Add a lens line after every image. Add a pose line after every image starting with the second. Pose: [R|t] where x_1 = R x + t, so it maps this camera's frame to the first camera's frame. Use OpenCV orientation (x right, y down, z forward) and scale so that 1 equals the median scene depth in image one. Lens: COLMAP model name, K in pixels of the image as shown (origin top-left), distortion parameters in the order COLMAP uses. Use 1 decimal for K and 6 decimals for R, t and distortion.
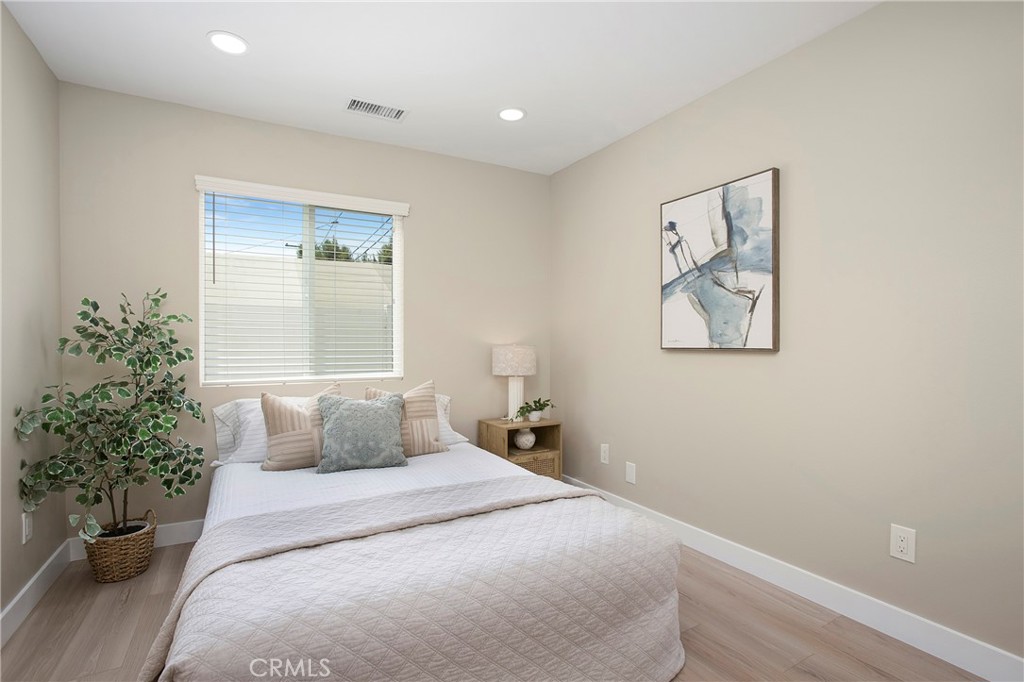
lens RADIAL K [[500.4, 0, 510.7], [0, 500.4, 348.7], [0, 0, 1]] dist [-0.029854, 0.016285]
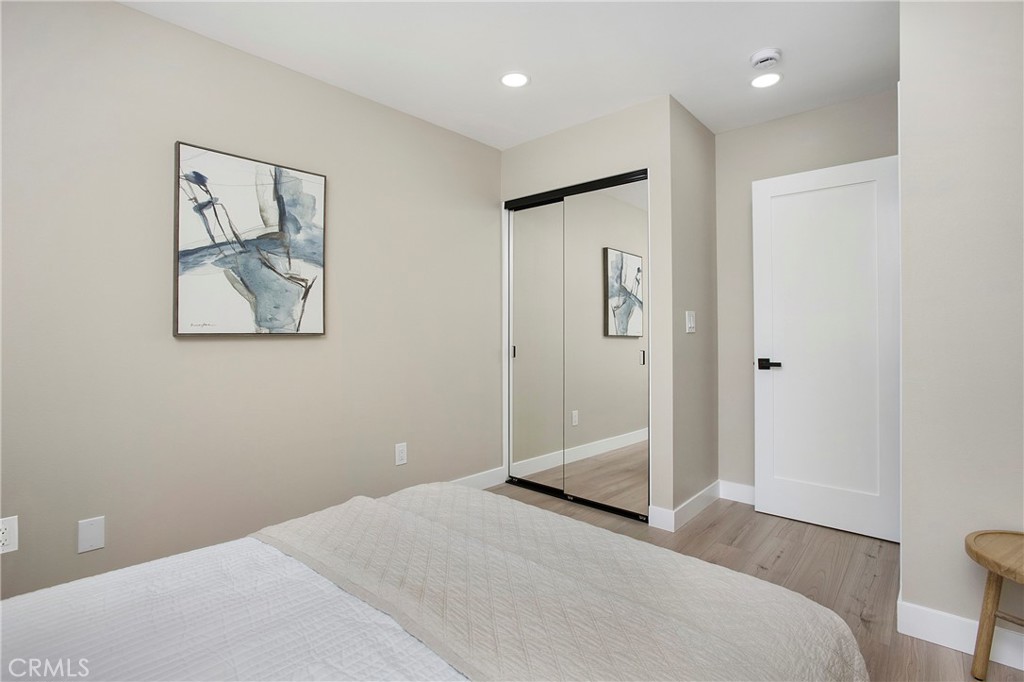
lens RADIAL K [[500.4, 0, 510.8], [0, 500.4, 332.2], [0, 0, 1]] dist [-0.029854, 0.016285]
pose [[-0.302381, -0.001605, 0.953186, -0.636100], [0.008336, 0.999956, 0.004328, -0.003206], [-0.953151, 0.009254, -0.302354, 0.855027]]
